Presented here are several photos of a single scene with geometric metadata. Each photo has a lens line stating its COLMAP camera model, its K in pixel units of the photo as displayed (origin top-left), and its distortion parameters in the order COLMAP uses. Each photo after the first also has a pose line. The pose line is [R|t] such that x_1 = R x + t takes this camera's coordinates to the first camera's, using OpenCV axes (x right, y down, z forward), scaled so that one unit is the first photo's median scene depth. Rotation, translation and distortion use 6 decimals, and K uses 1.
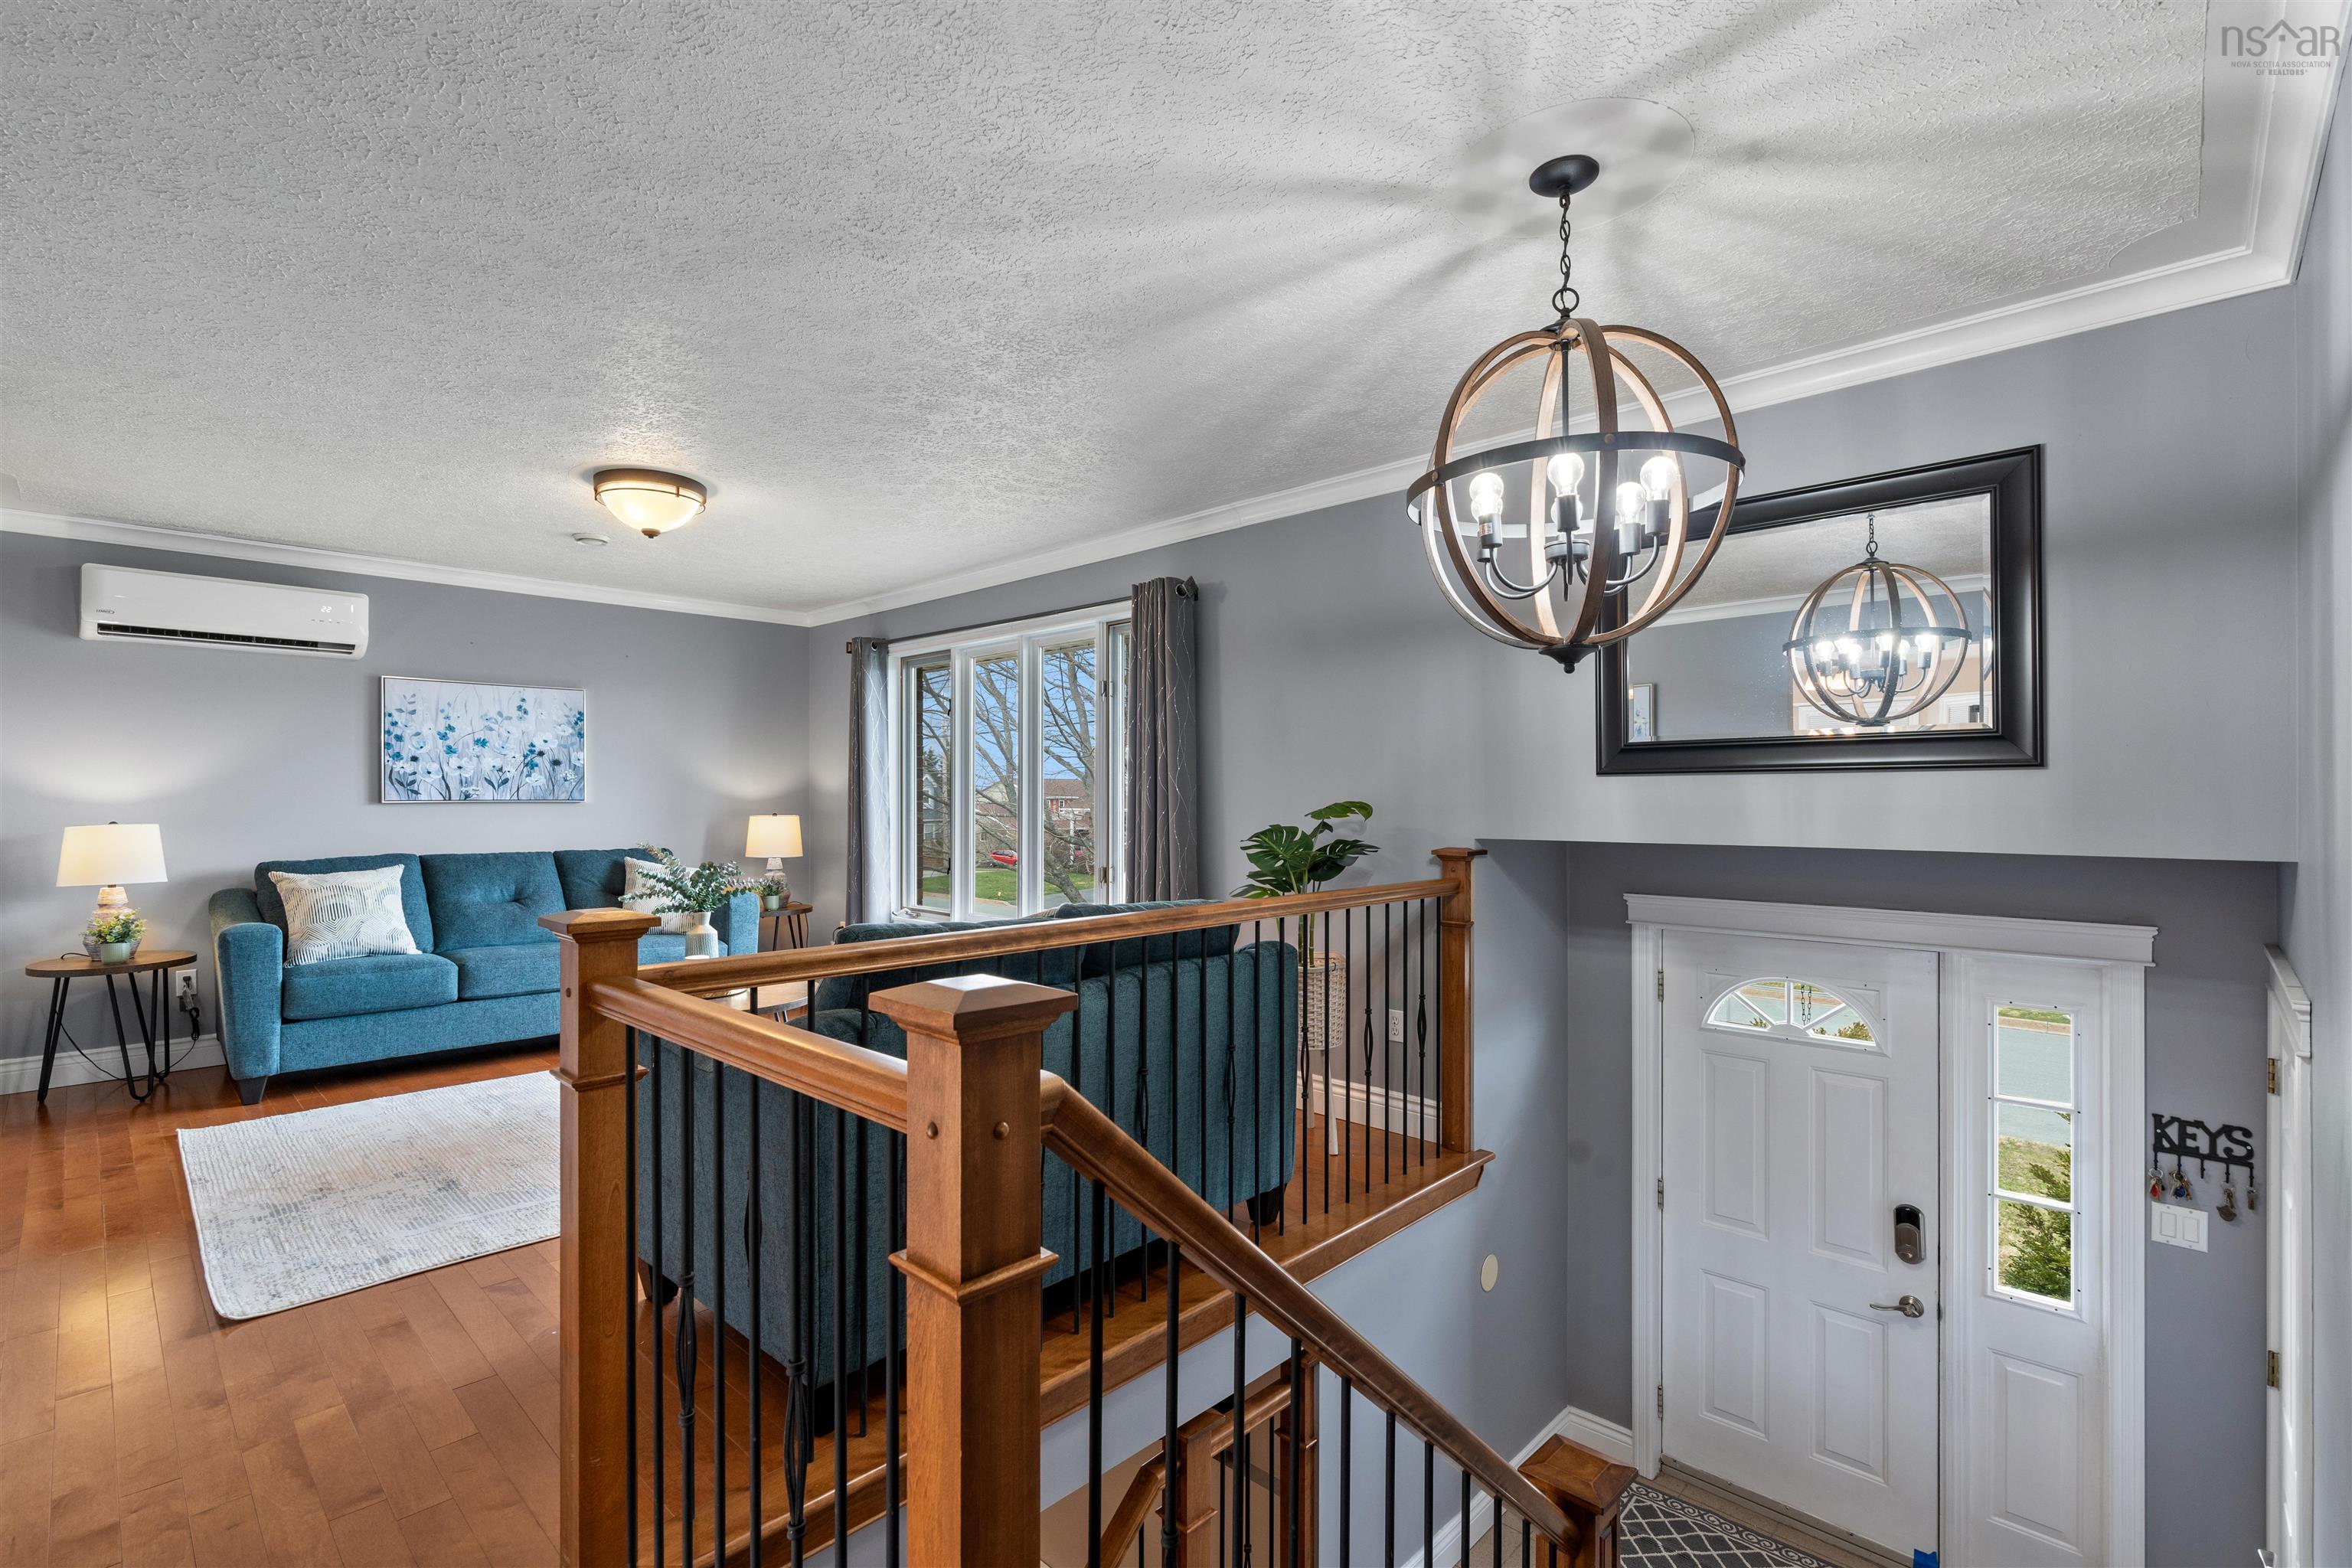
lens RADIAL K [[1062.5, 0, 1163.0], [0, 1062.5, 799.4], [0, 0, 1]] dist [-0.014951, 0.004789]
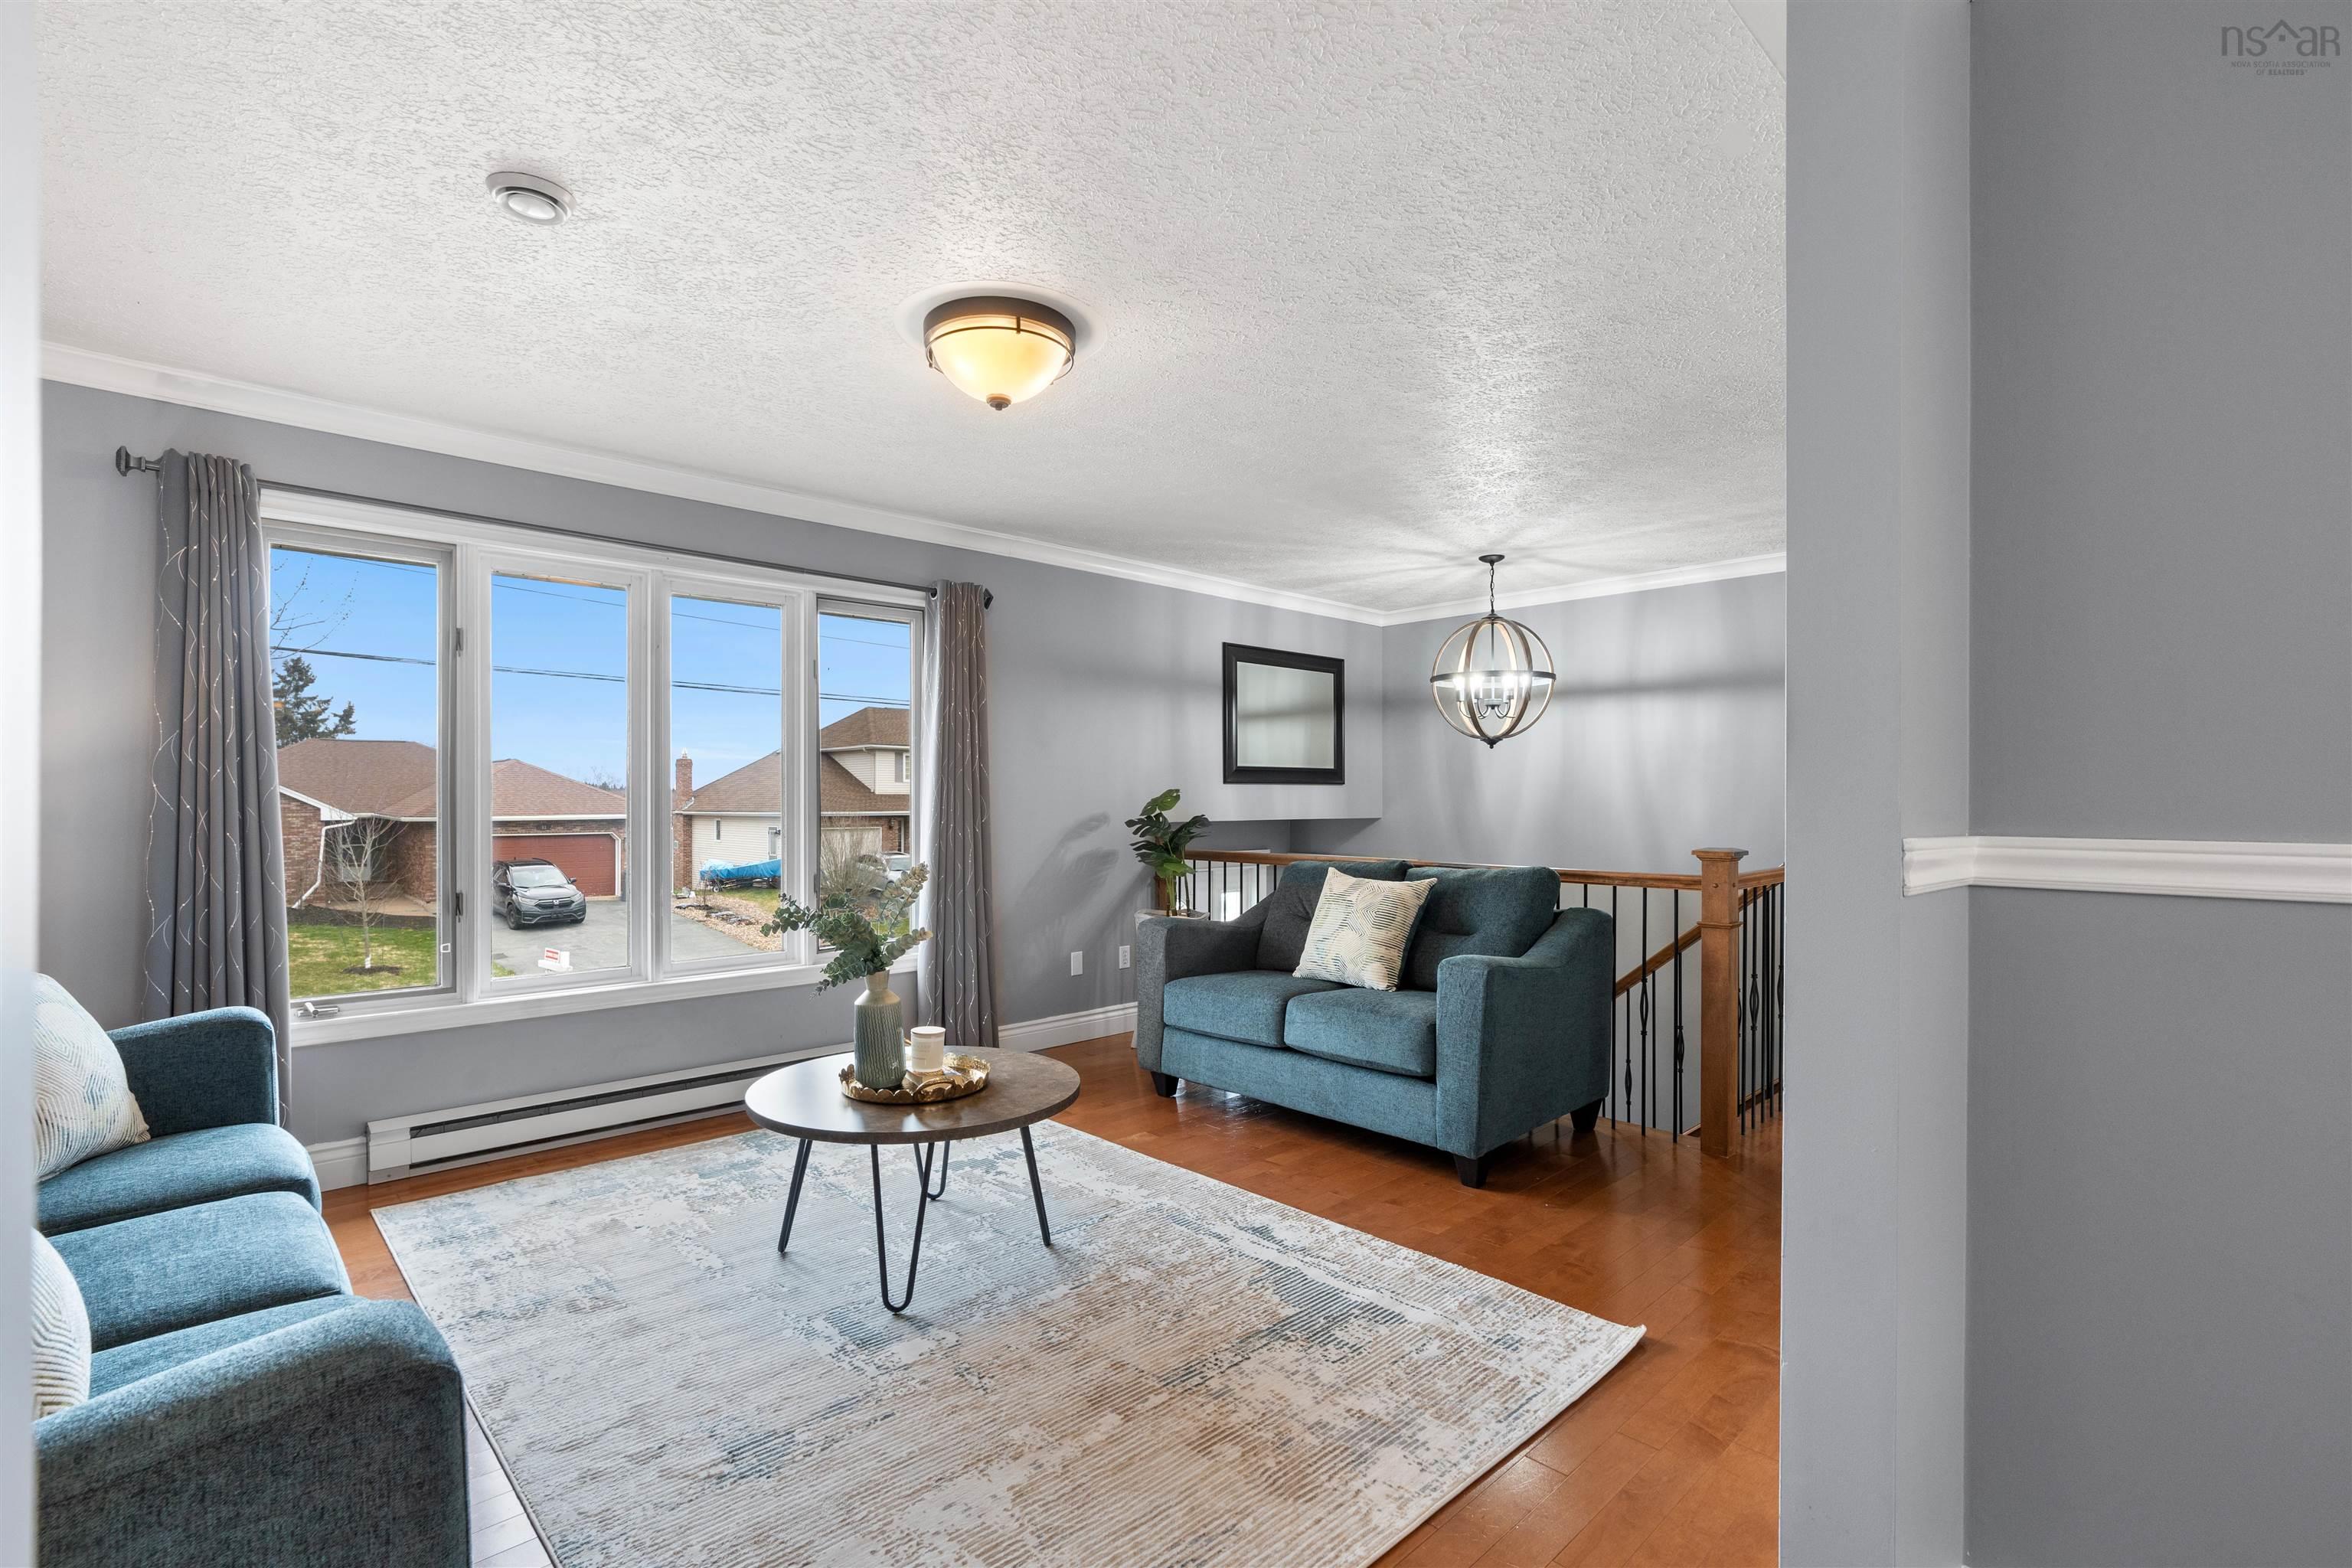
lens RADIAL K [[1062.5, 0, 1161.3], [0, 1062.5, 812.3], [0, 0, 1]] dist [-0.014951, 0.004789]
pose [[0.045568, -0.012361, 0.998885, -0.982319], [0.000662, 0.999924, 0.012344, 0.002595], [-0.998961, 0.000098, 0.045573, 0.731572]]
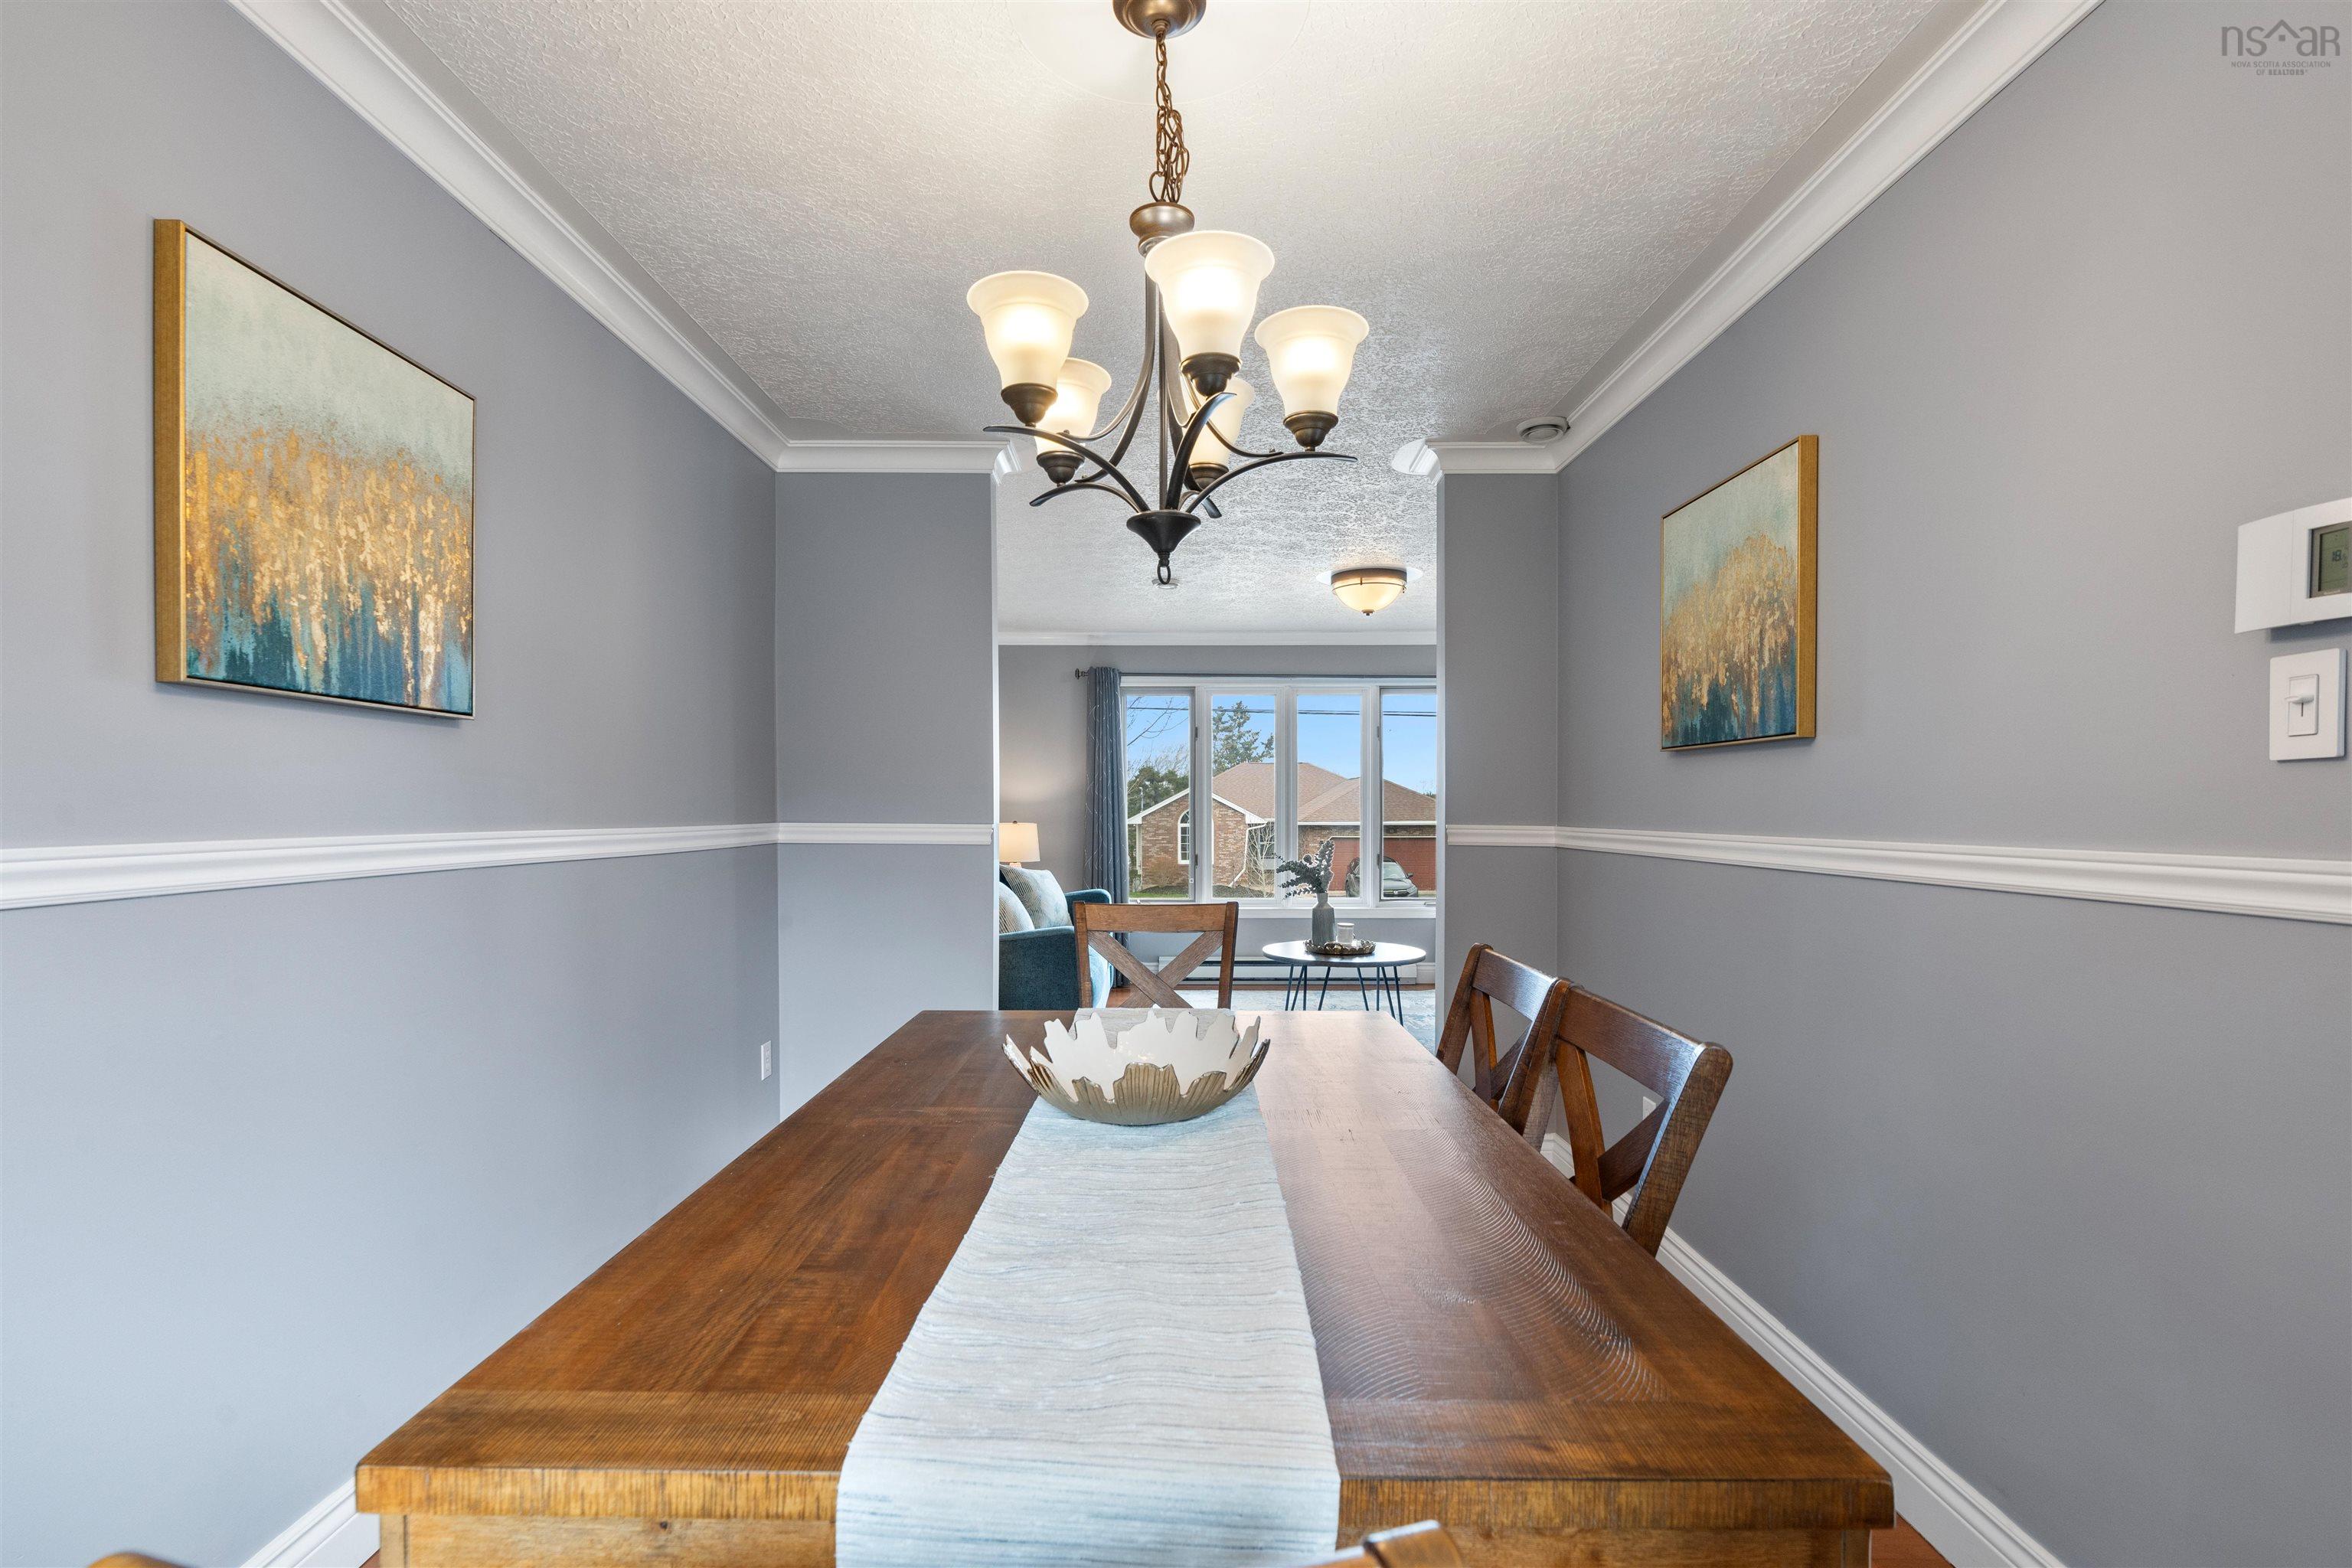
lens RADIAL K [[1062.5, 0, 1164.6], [0, 1062.5, 831.4], [0, 0, 1]] dist [-0.014951, 0.004789]
pose [[0.724774, -0.015275, 0.688817, -1.364036], [0.000276, 0.999761, 0.021880, 0.000852], [-0.688987, -0.015668, 0.724605, 0.165697]]
